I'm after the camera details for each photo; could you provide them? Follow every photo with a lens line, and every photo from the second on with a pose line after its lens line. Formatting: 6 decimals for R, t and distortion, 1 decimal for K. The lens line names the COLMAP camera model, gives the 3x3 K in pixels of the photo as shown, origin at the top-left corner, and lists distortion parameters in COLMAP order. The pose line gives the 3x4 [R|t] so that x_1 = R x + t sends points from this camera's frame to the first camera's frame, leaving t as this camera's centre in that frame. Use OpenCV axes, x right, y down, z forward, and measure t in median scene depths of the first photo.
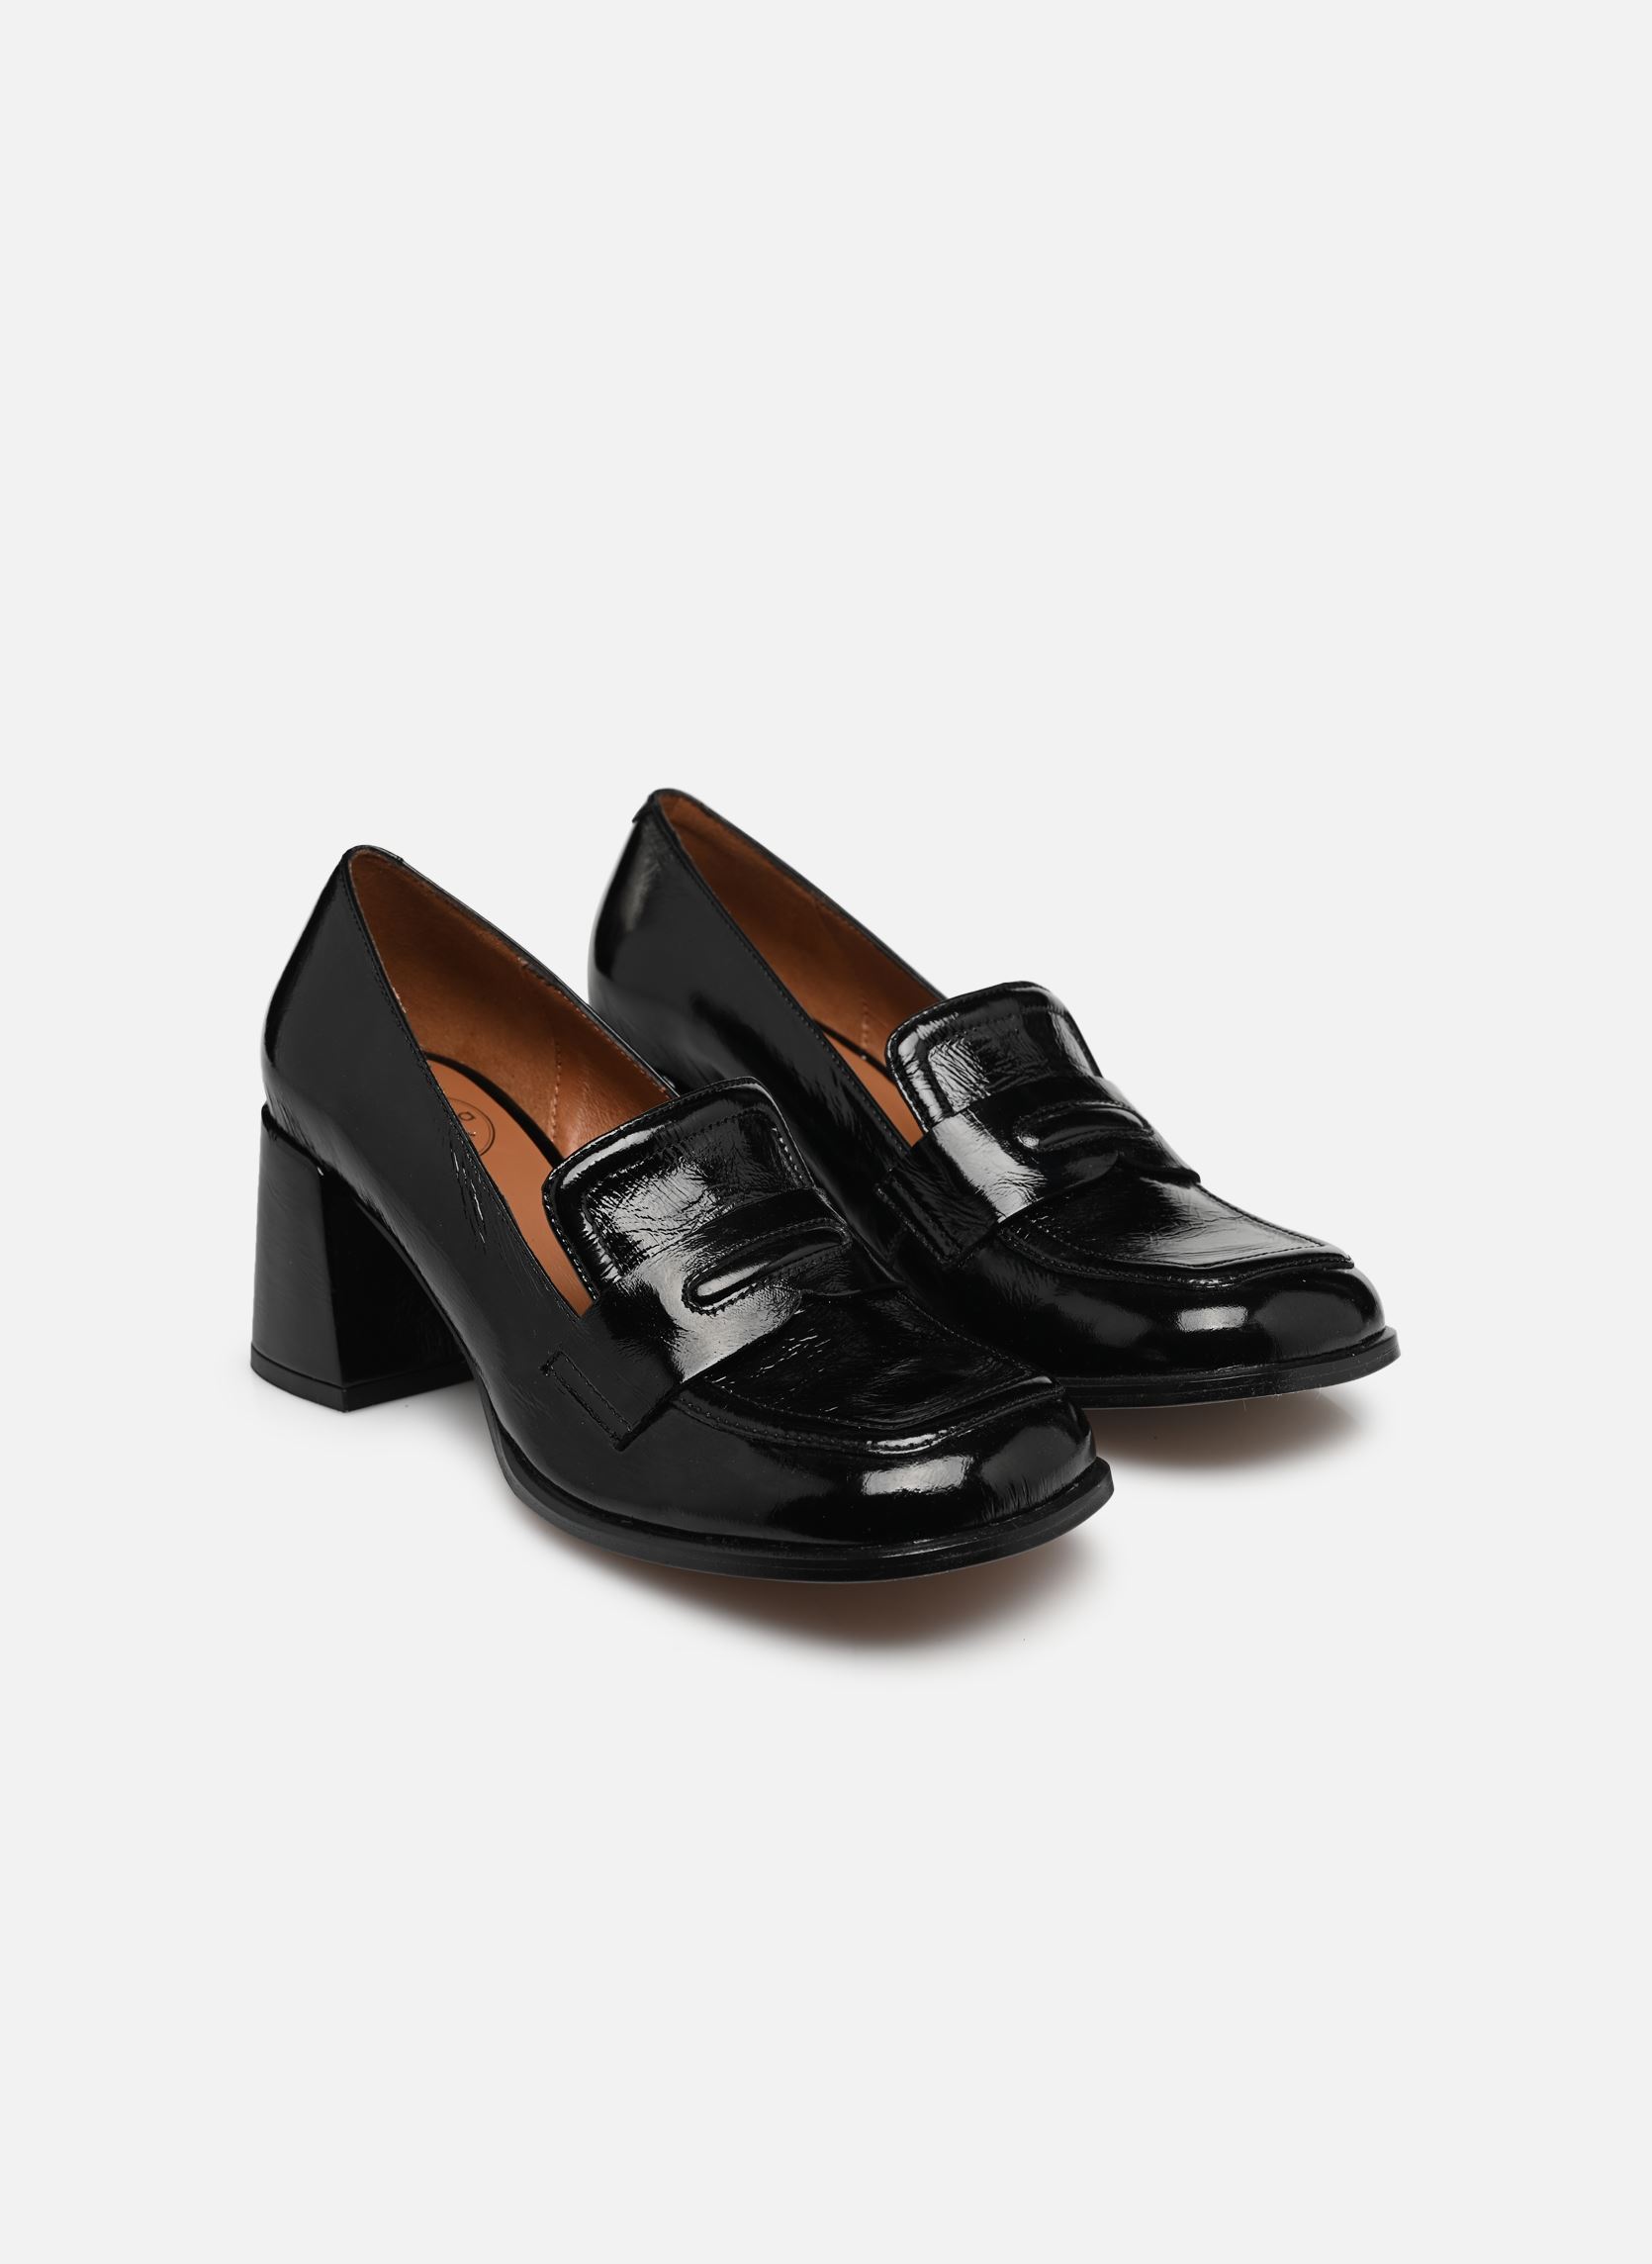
lens RADIAL K [[7241.3, 0, 830.6], [0, 7241.3, 1136.1], [0, 0, 1]] dist [0.061598, 0.000000]
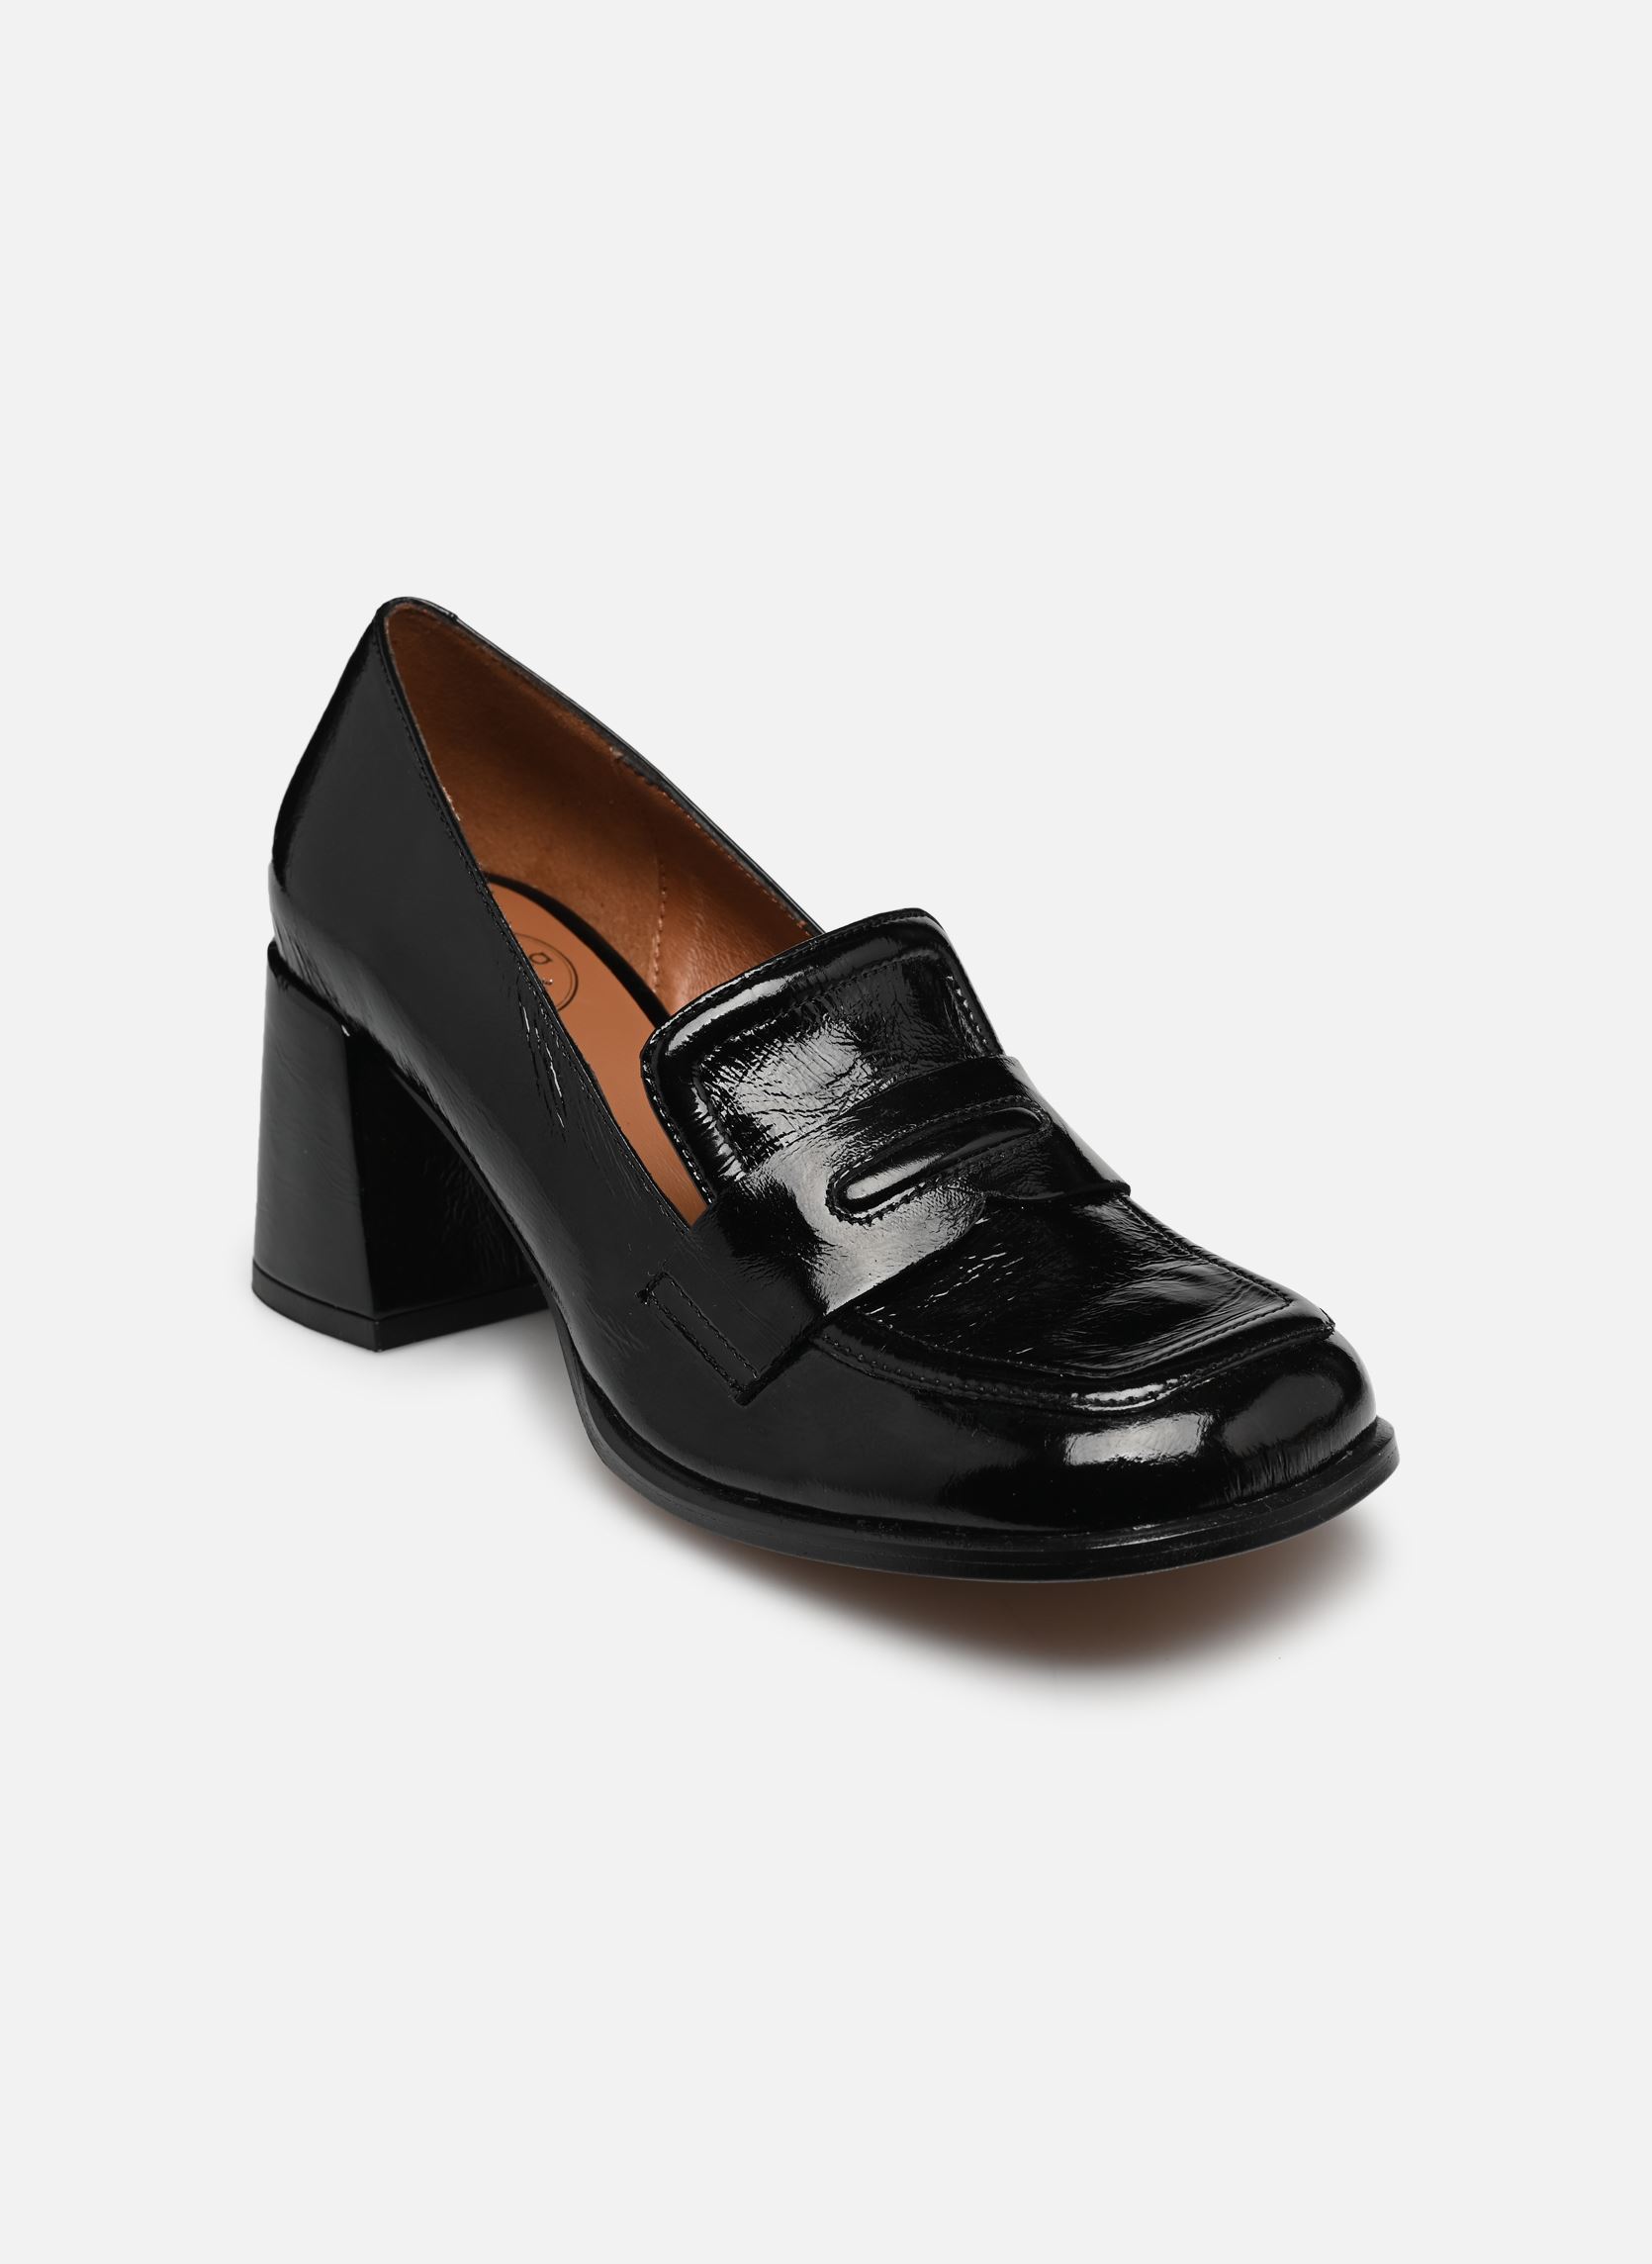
lens RADIAL K [[7241.3, 0, 822.7], [0, 7241.3, 1129.4], [0, 0, 1]] dist [0.061598, 0.000000]
pose [[0.999904, 0.003703, -0.013349, -0.010896], [-0.003651, 0.999985, 0.003970, 0.011870], [0.013363, -0.003921, 0.999903, 0.249008]]
